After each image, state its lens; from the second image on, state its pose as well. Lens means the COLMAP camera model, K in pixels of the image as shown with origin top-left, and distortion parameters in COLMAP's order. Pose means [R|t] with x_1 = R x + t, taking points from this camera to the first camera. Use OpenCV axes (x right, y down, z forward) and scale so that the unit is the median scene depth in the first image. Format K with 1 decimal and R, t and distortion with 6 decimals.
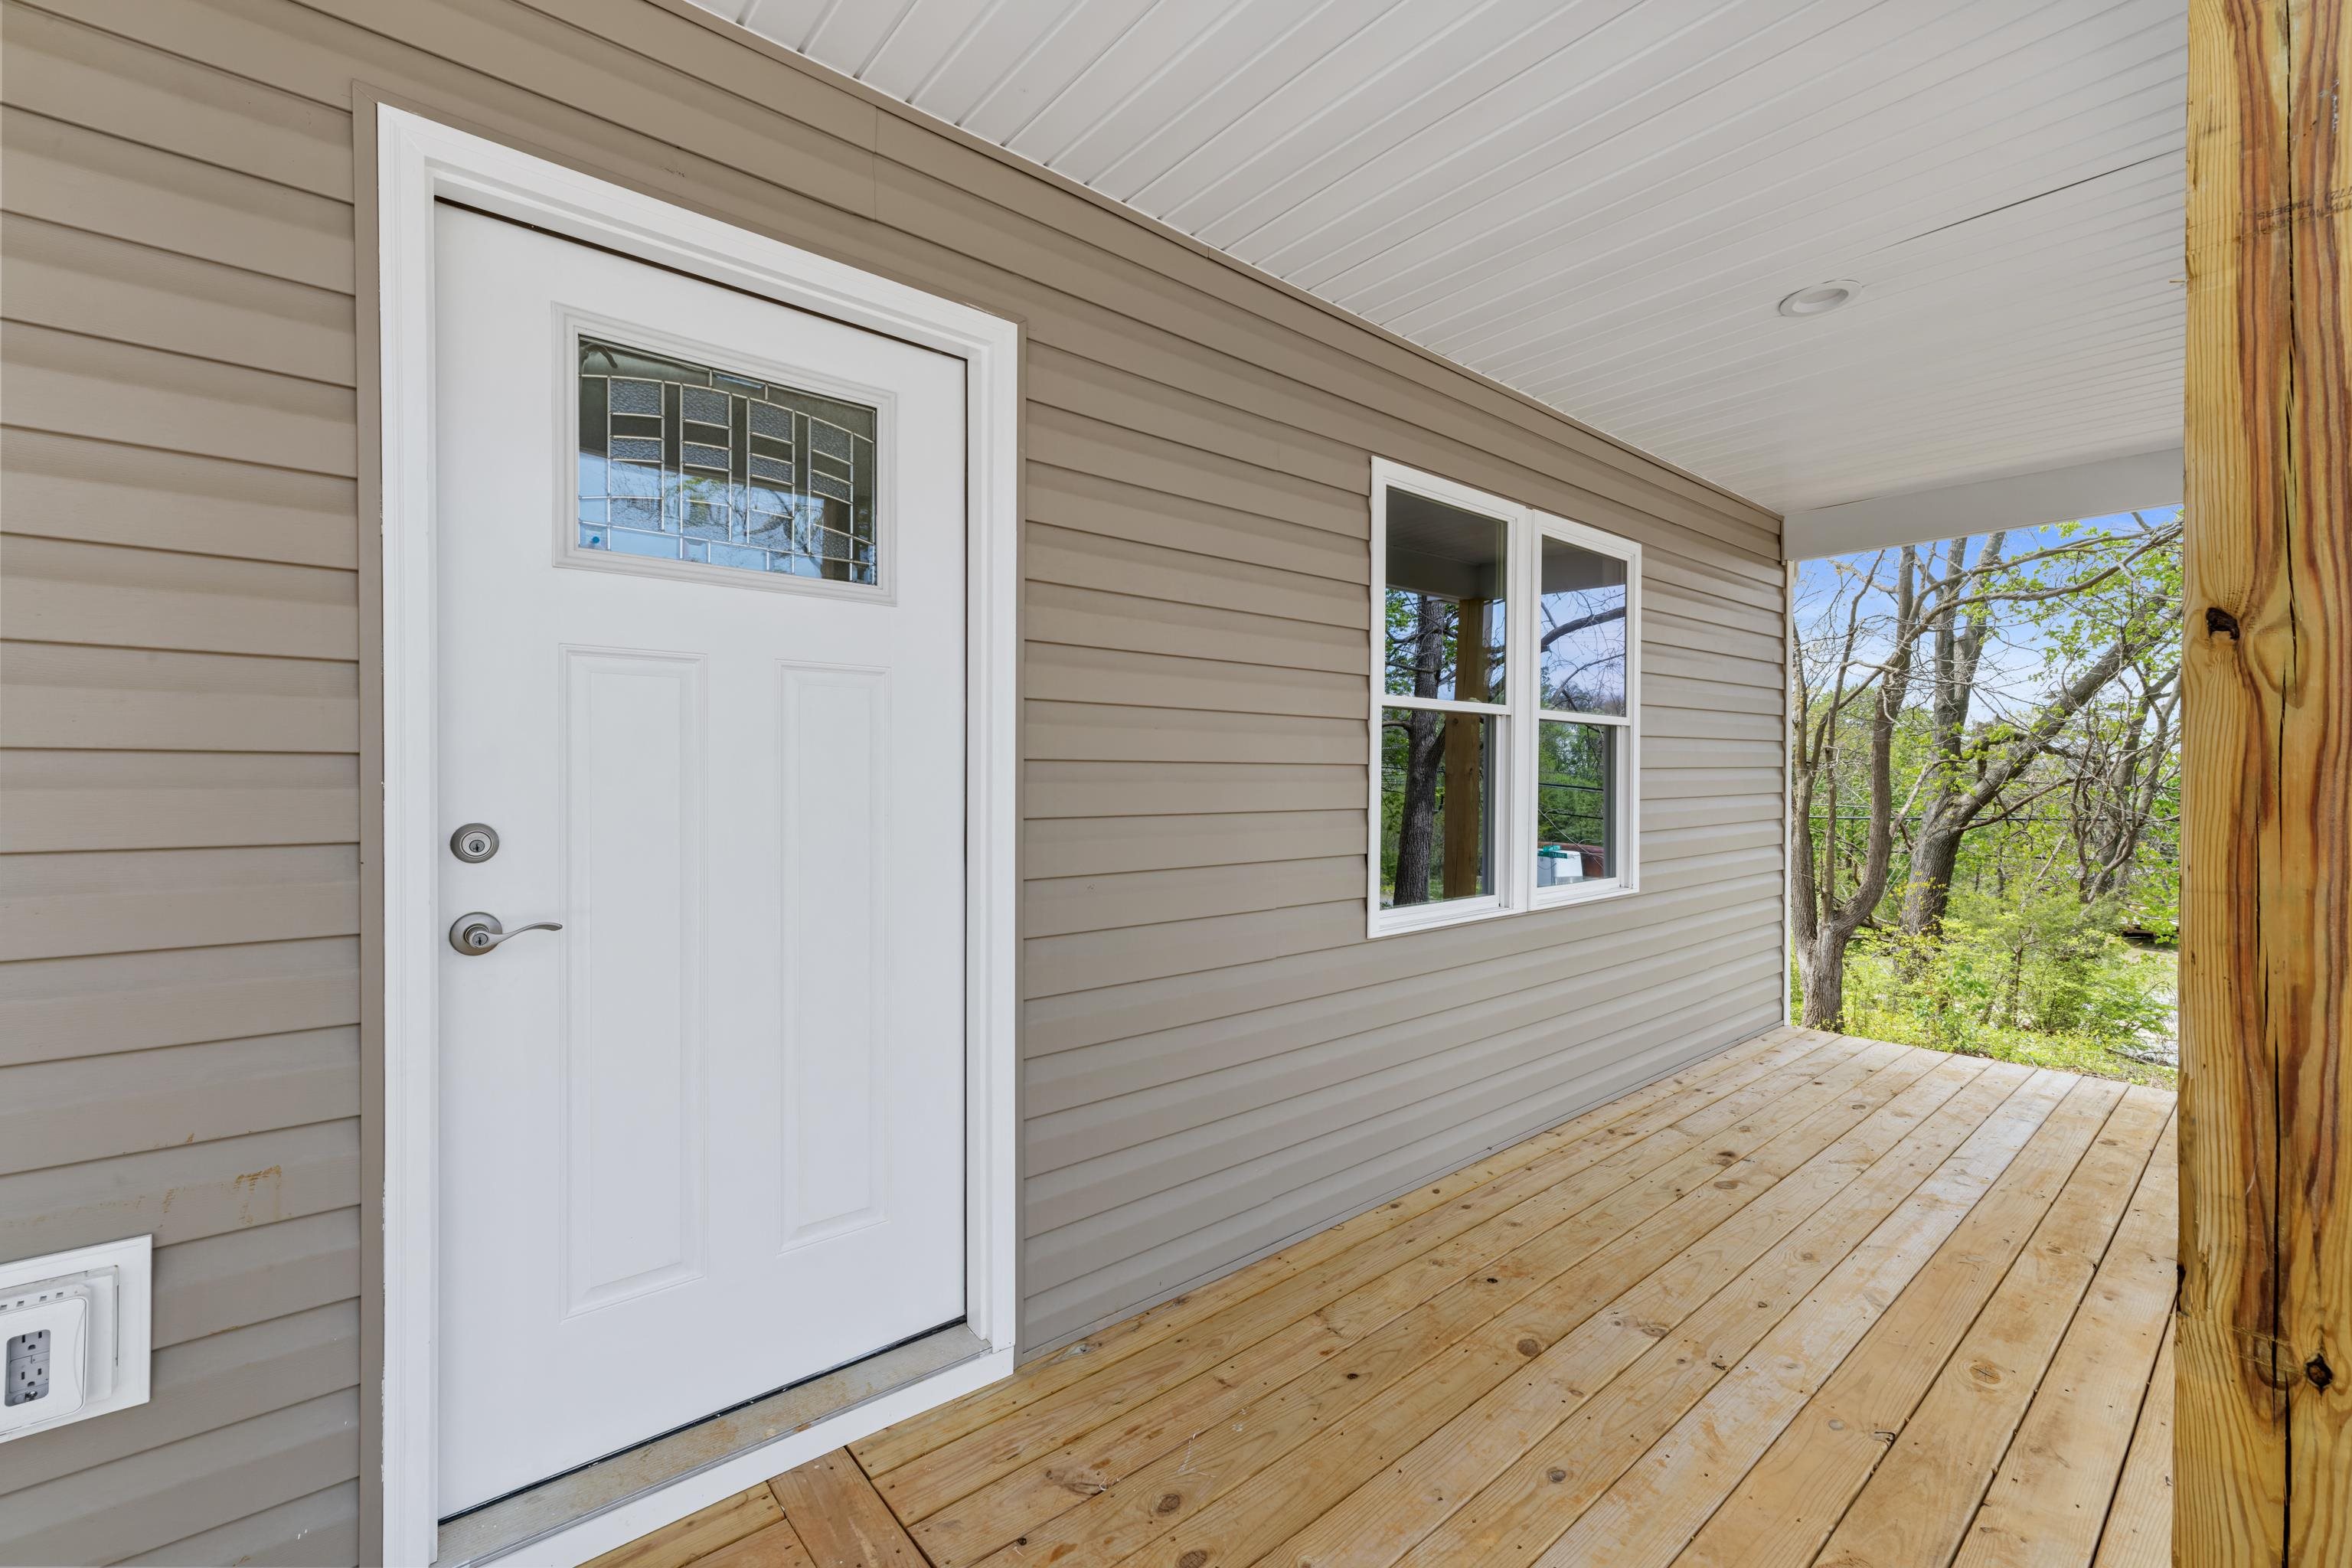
lens RADIAL K [[1001.2, 0, 1182.7], [0, 1001.2, 776.8], [0, 0, 1]] dist [0.005568, 0.000281]
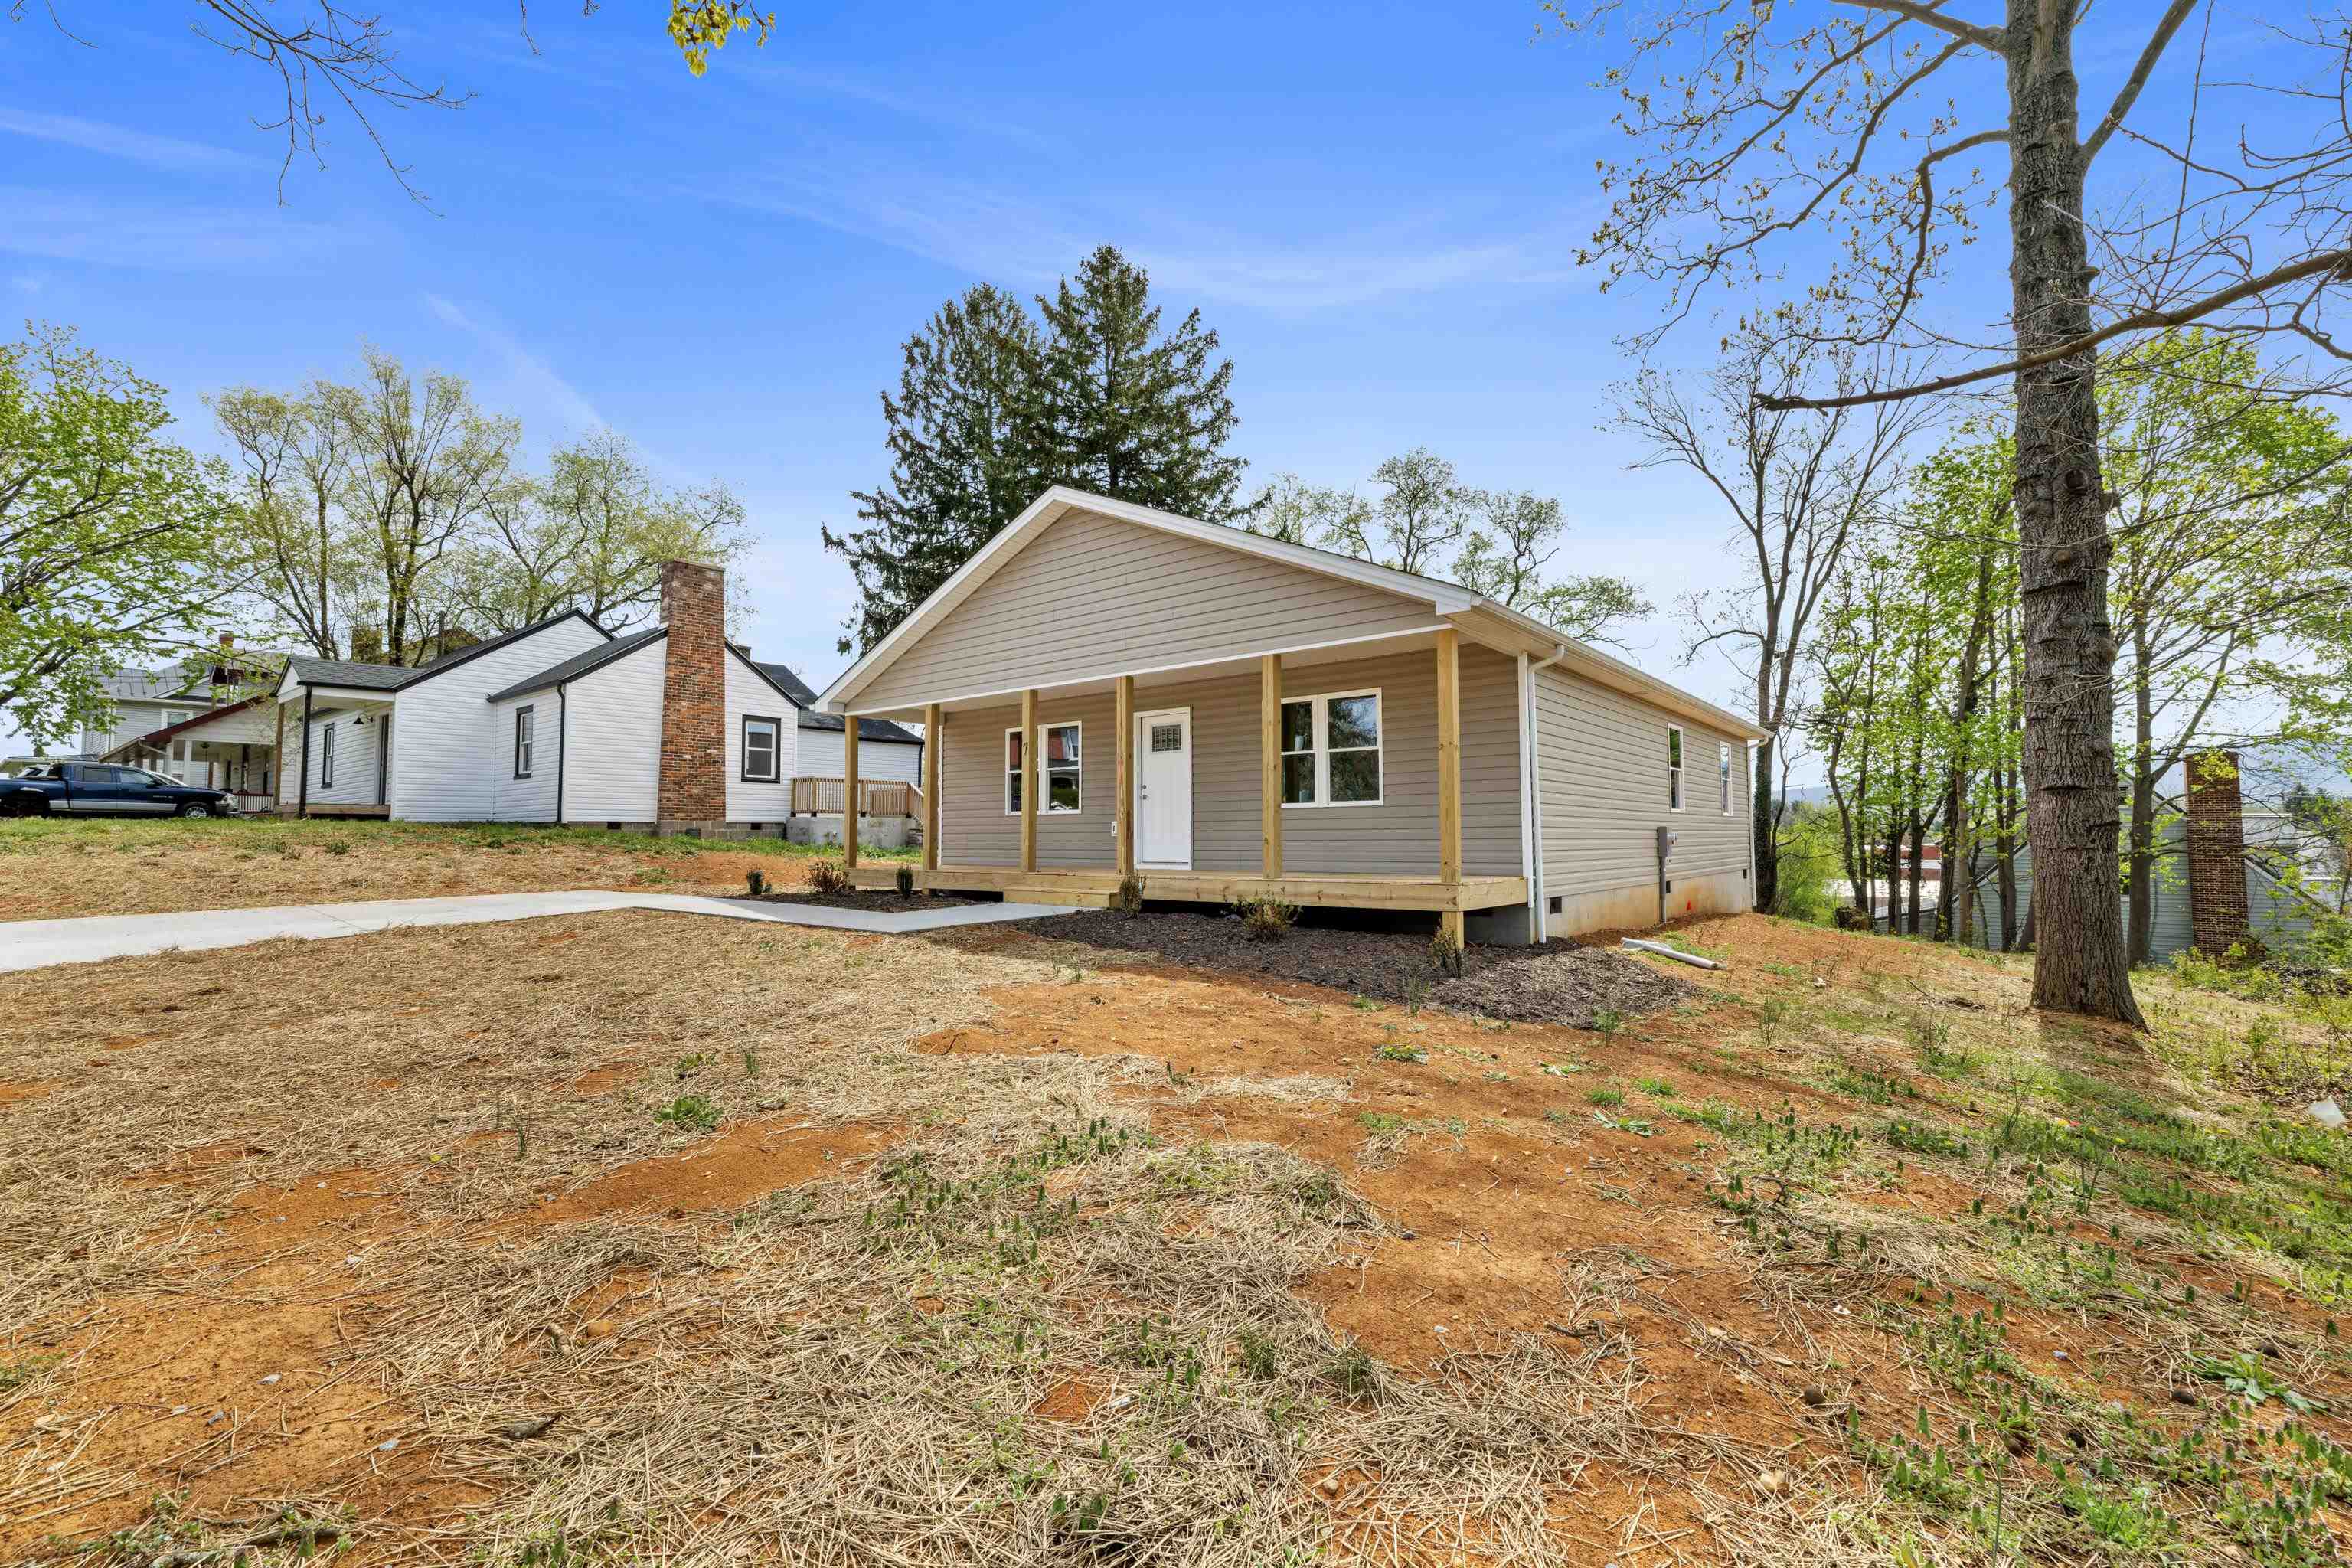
lens RADIAL K [[1001.2, 0, 1207.0], [0, 1001.2, 777.8], [0, 0, 1]] dist [0.005568, 0.000281]
pose [[0.187369, -0.059344, -0.980495, 6.467873], [0.008611, 0.998234, -0.058772, 0.405369], [0.982252, 0.002569, 0.187549, -0.102844]]
